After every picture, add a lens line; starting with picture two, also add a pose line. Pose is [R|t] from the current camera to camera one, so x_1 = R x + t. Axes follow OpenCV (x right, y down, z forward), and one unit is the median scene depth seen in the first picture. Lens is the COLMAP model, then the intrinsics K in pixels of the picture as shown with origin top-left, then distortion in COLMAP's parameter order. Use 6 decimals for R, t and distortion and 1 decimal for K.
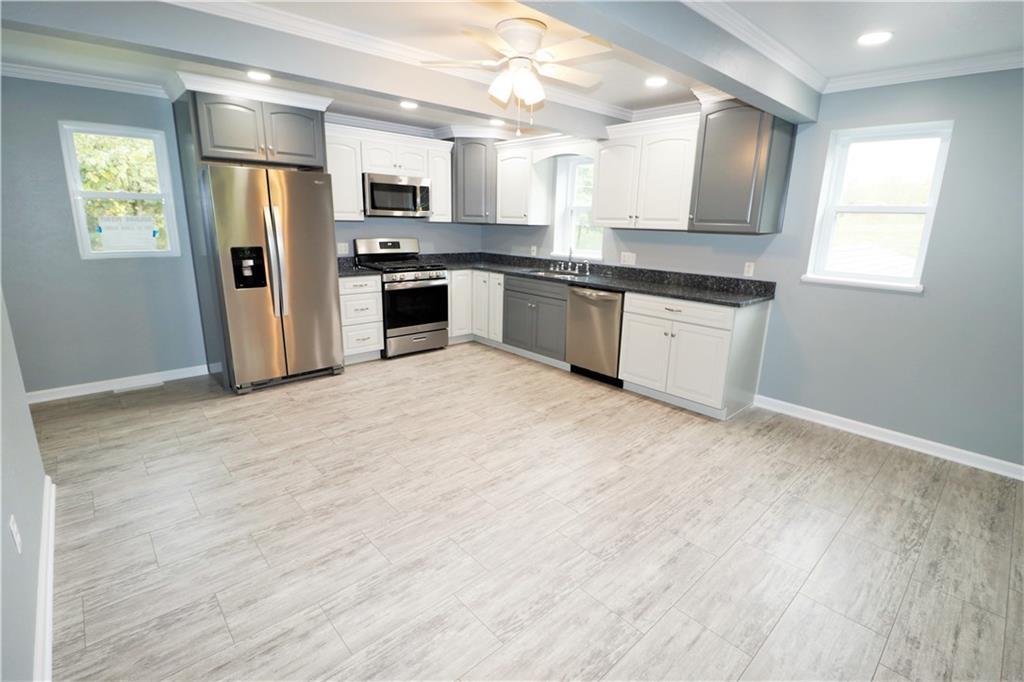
lens RADIAL K [[470.8, 0, 514.3], [0, 470.8, 339.0], [0, 0, 1]] dist [-0.000111, -0.011756]
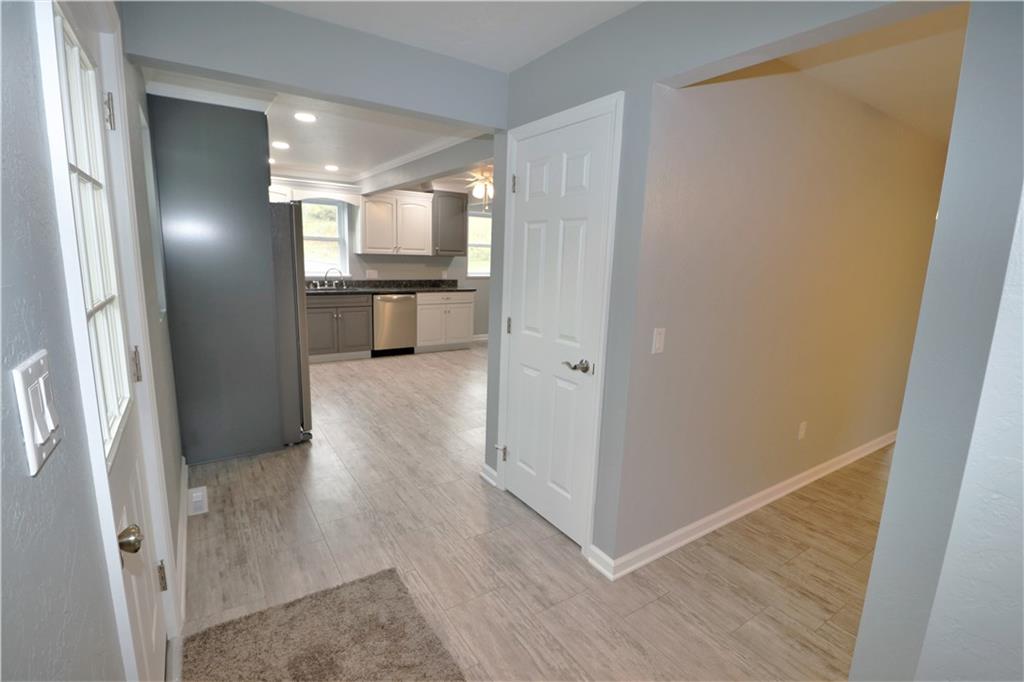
lens RADIAL K [[472.9, 0, 512.0], [0, 472.9, 341.0], [0, 0, 1]] dist [-0.001416, -0.012511]
pose [[0.157084, -0.197363, 0.967663, -1.346628], [0.212760, 0.963583, 0.161992, -0.134327], [-0.964395, 0.180433, 0.193355, 0.381001]]
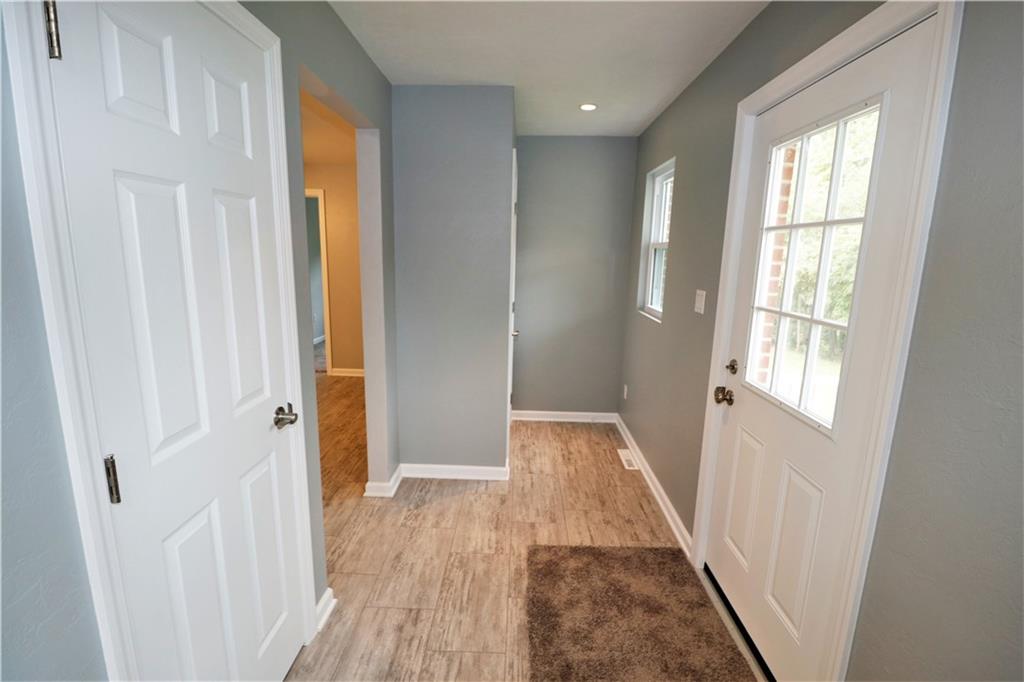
lens RADIAL K [[472.9, 0, 512.0], [0, 472.9, 341.0], [0, 0, 1]] dist [-0.001416, -0.012511]
pose [[-0.692793, 0.095974, -0.714721, -0.645760], [-0.214214, 0.918979, 0.331044, -0.223479], [0.688586, 0.382448, -0.616103, 0.764112]]
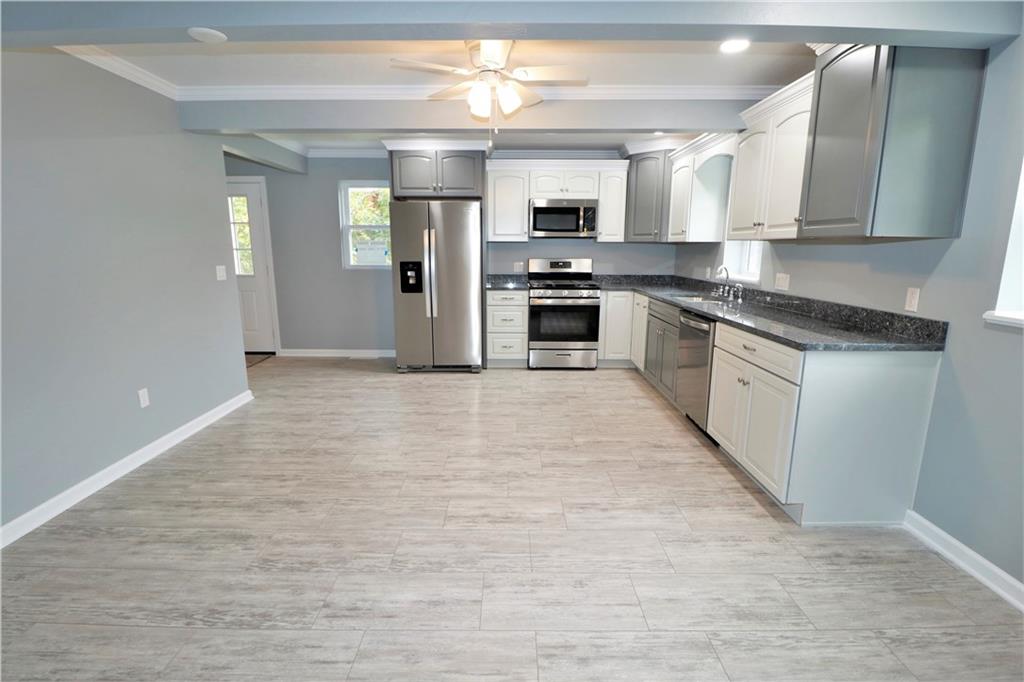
lens RADIAL K [[472.9, 0, 512.0], [0, 472.9, 341.0], [0, 0, 1]] dist [-0.001416, -0.012511]
pose [[0.737673, 0.111321, -0.665917, 0.502262], [-0.153195, 0.988186, -0.004507, -0.011964], [0.657548, 0.105340, 0.746012, 0.204285]]
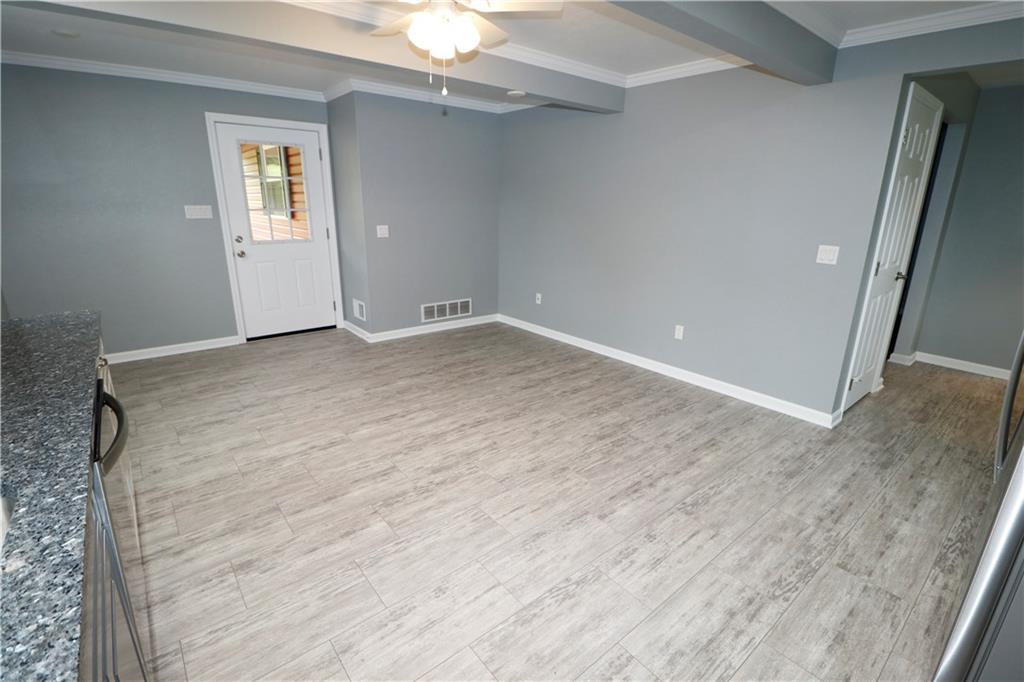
lens RADIAL K [[472.9, 0, 512.0], [0, 472.9, 341.0], [0, 0, 1]] dist [-0.001416, -0.012511]
pose [[-0.997609, -0.054168, 0.042928, -0.113296], [-0.024629, 0.858935, 0.511491, -0.320261], [-0.064579, 0.509211, -0.858215, 1.272275]]
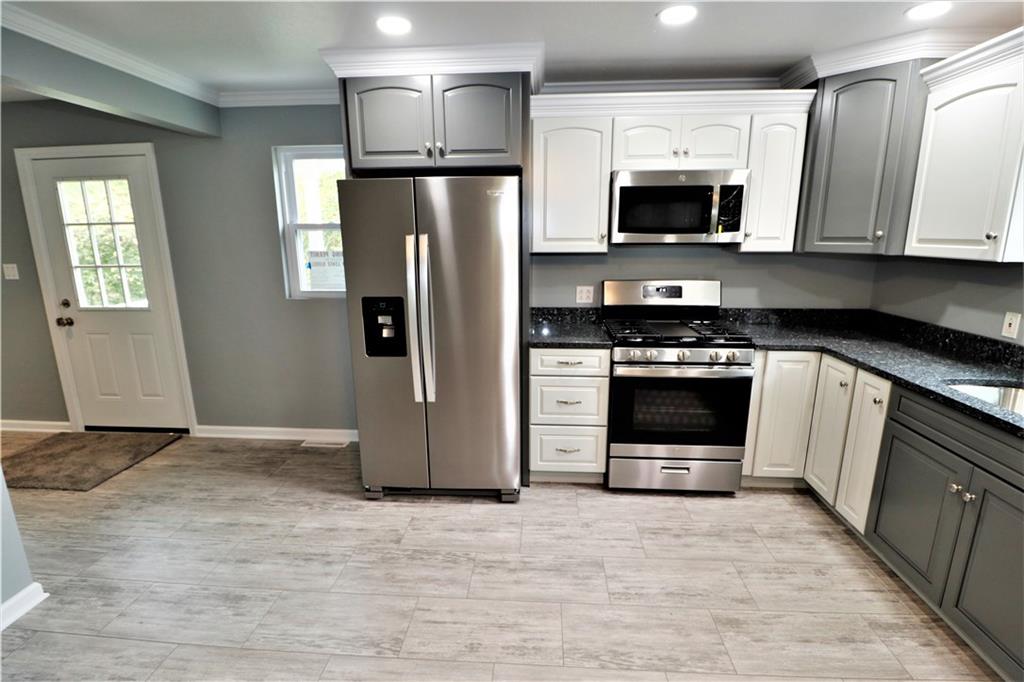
lens RADIAL K [[472.9, 0, 512.0], [0, 472.9, 341.0], [0, 0, 1]] dist [-0.001416, -0.012511]
pose [[0.688008, 0.131550, -0.713680, 0.045720], [-0.157824, 0.987018, 0.029786, -0.167911], [0.708334, 0.092143, 0.699838, 0.609261]]
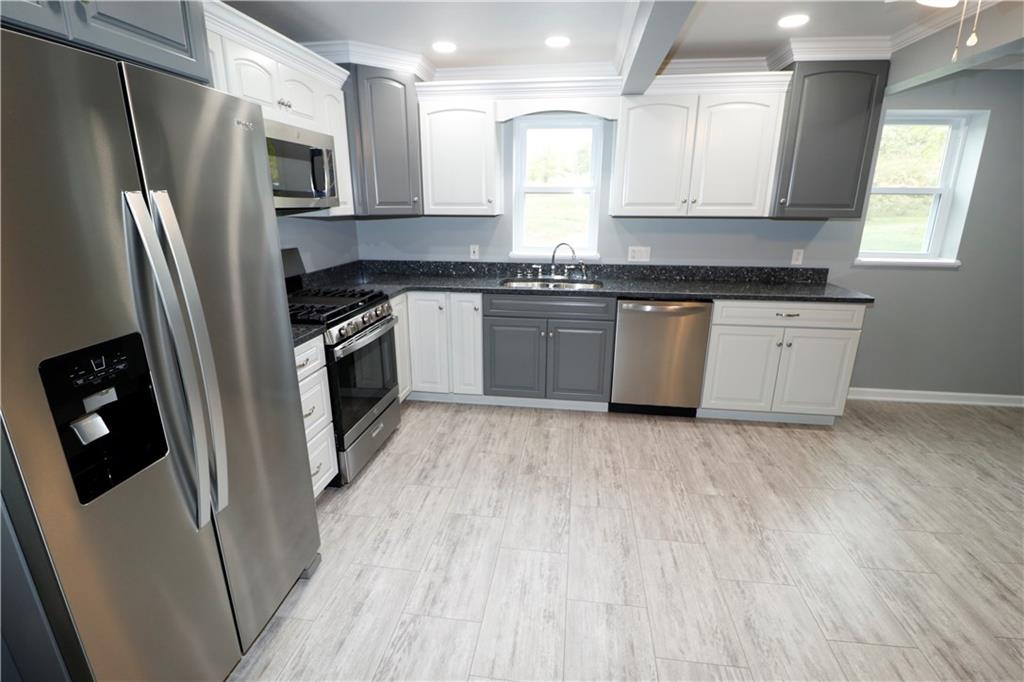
lens RADIAL K [[472.9, 0, 512.0], [0, 472.9, 341.0], [0, 0, 1]] dist [-0.001416, -0.012511]
pose [[0.774030, -0.199111, 0.601027, -0.500070], [0.170774, 0.979738, 0.104642, -0.170565], [-0.609684, 0.021643, 0.792349, 0.583675]]
